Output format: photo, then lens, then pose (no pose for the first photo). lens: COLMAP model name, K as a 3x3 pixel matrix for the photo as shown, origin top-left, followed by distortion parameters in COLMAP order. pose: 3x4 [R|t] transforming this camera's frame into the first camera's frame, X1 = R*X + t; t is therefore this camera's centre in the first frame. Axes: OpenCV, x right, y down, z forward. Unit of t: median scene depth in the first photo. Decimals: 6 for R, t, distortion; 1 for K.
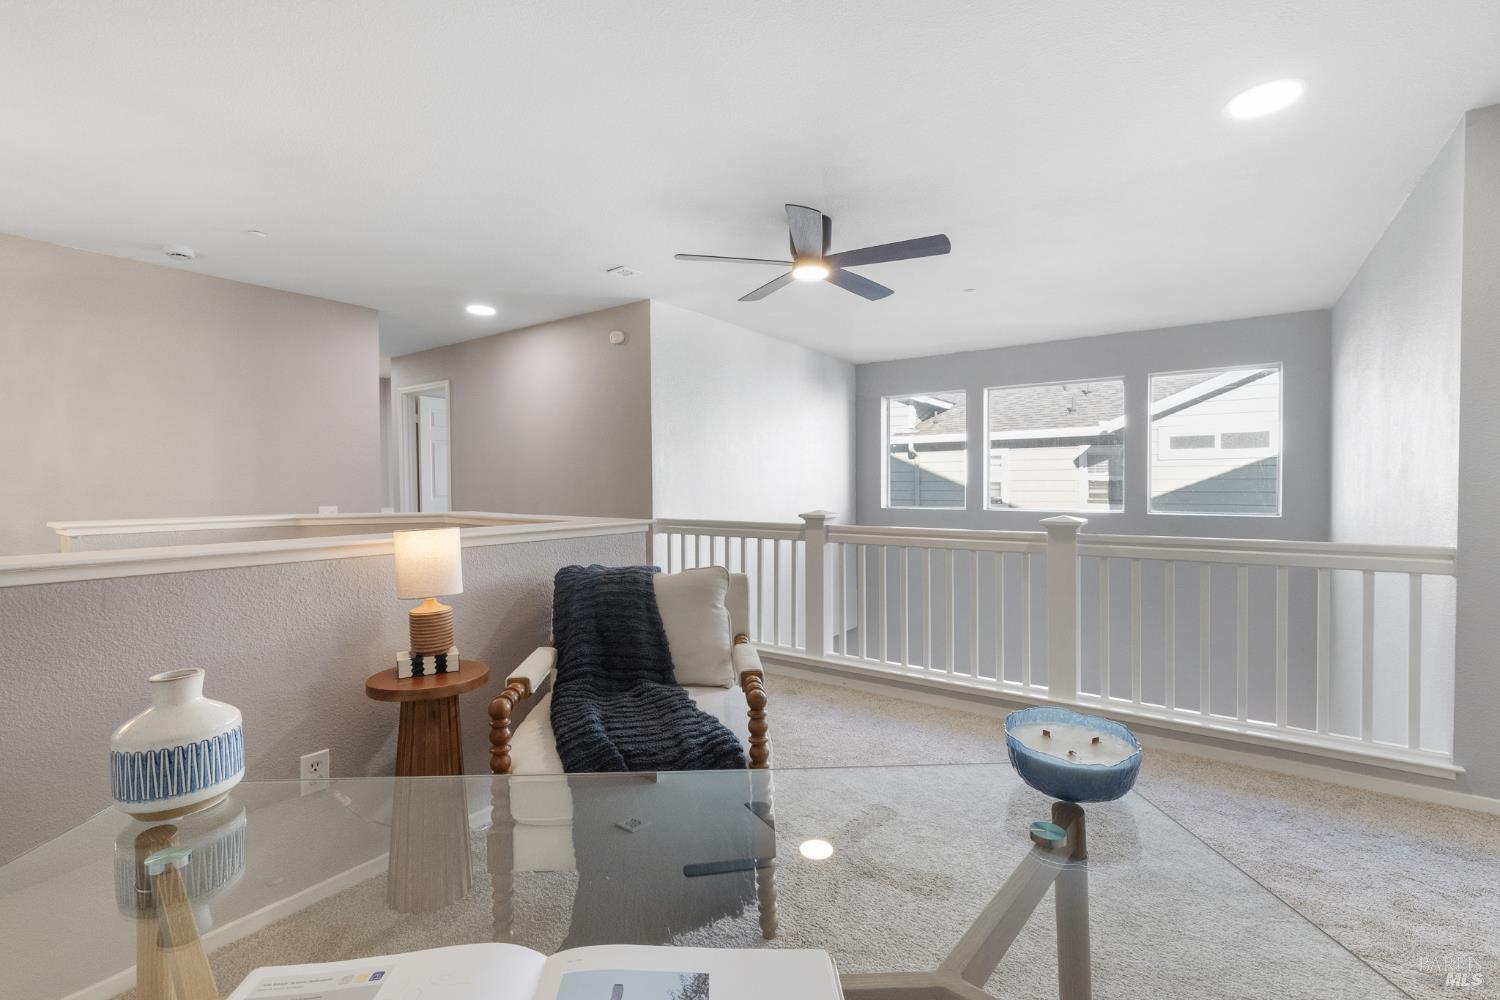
lens RADIAL K [[650.9, 0, 753.9], [0, 650.9, 496.9], [0, 0, 1]] dist [-0.000260, 0.000282]
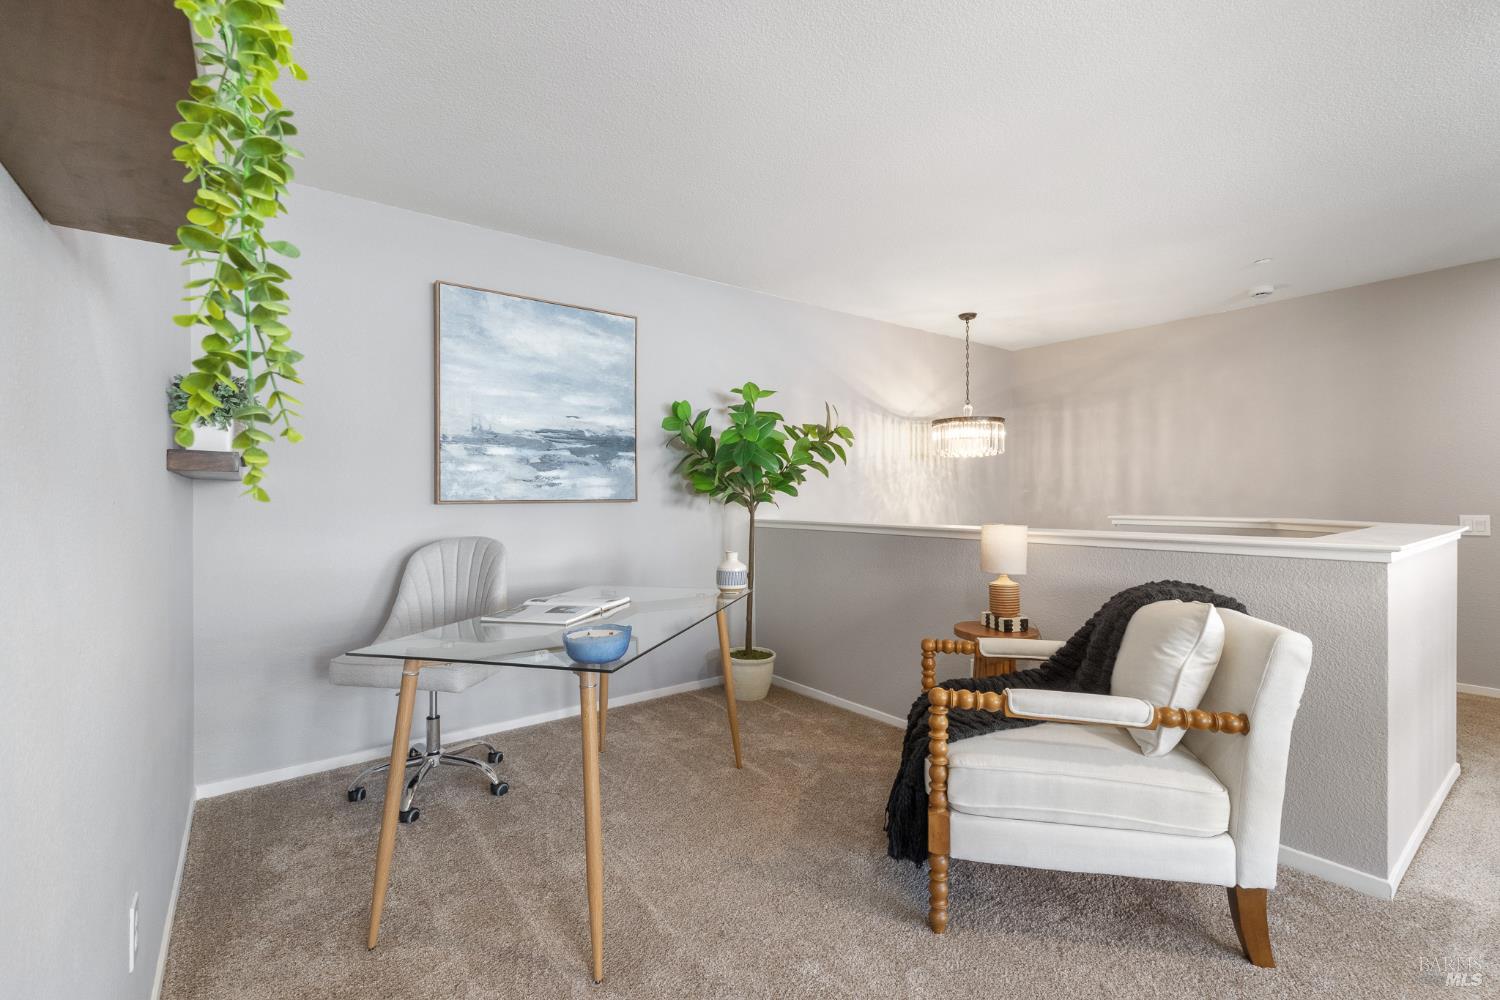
lens RADIAL K [[650.9, 0, 748.6], [0, 650.9, 495.3], [0, 0, 1]] dist [-0.000260, 0.000282]
pose [[-0.323959, 0.003672, -0.946064, 0.534914], [-0.012605, 0.999887, 0.008197, -0.007766], [0.945987, 0.014581, -0.323876, 0.521865]]
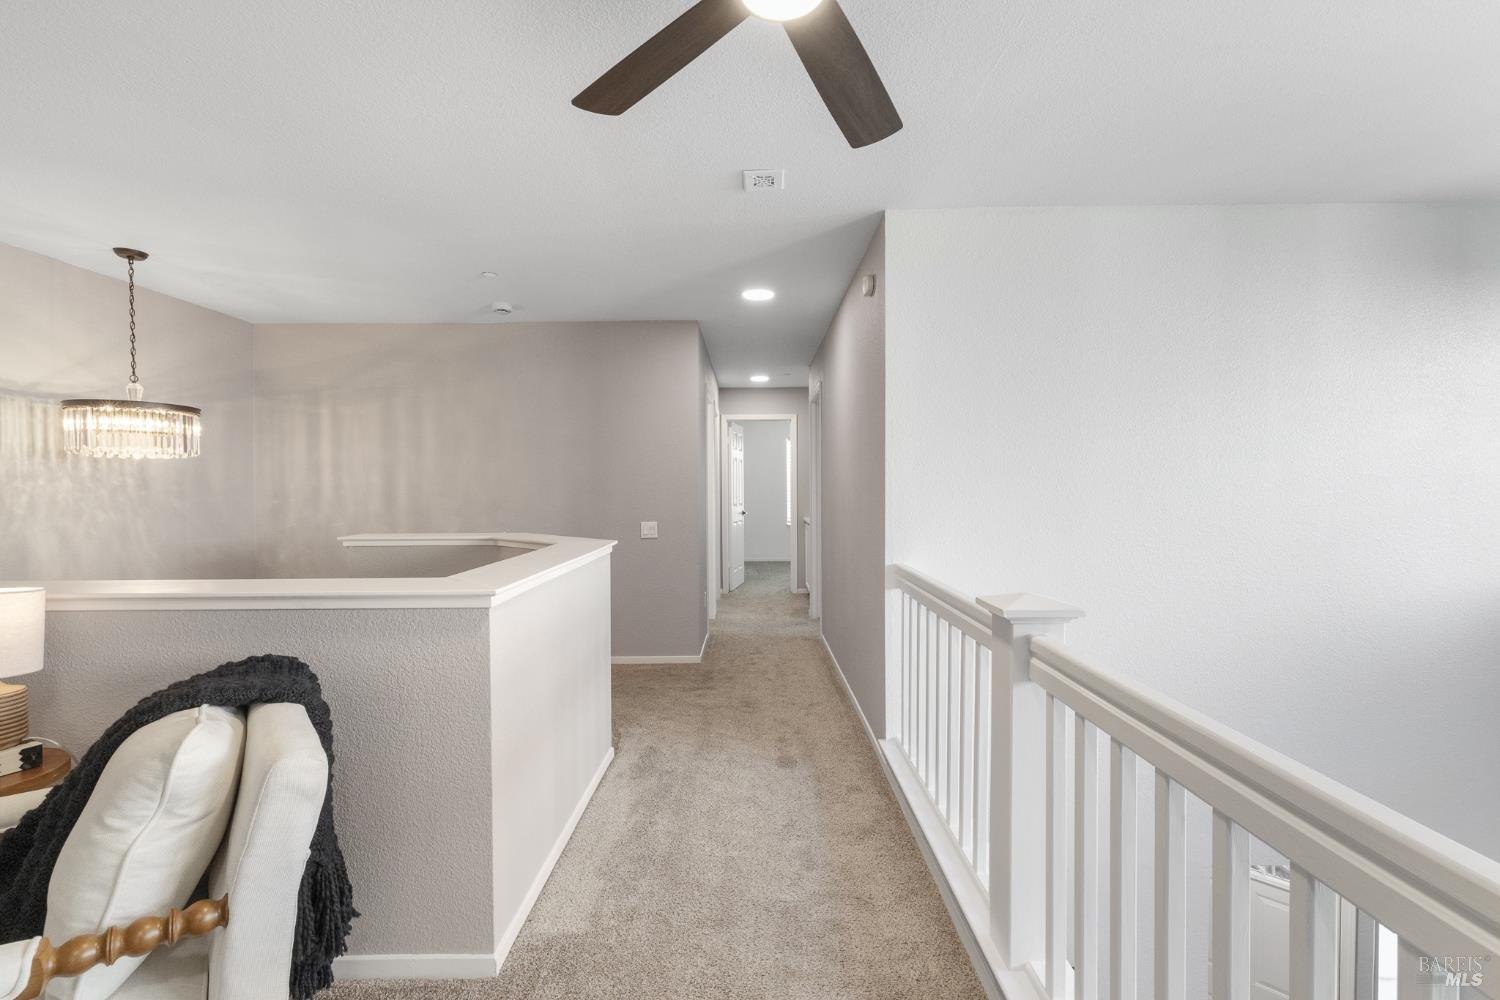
lens RADIAL K [[650.9, 0, 748.7], [0, 650.9, 498.1], [0, 0, 1]] dist [-0.000260, 0.000282]
pose [[0.551112, 0.009796, -0.834374, 0.372812], [-0.010053, 0.999936, 0.005100, -0.039670], [0.834370, 0.005578, 0.551176, 0.734384]]
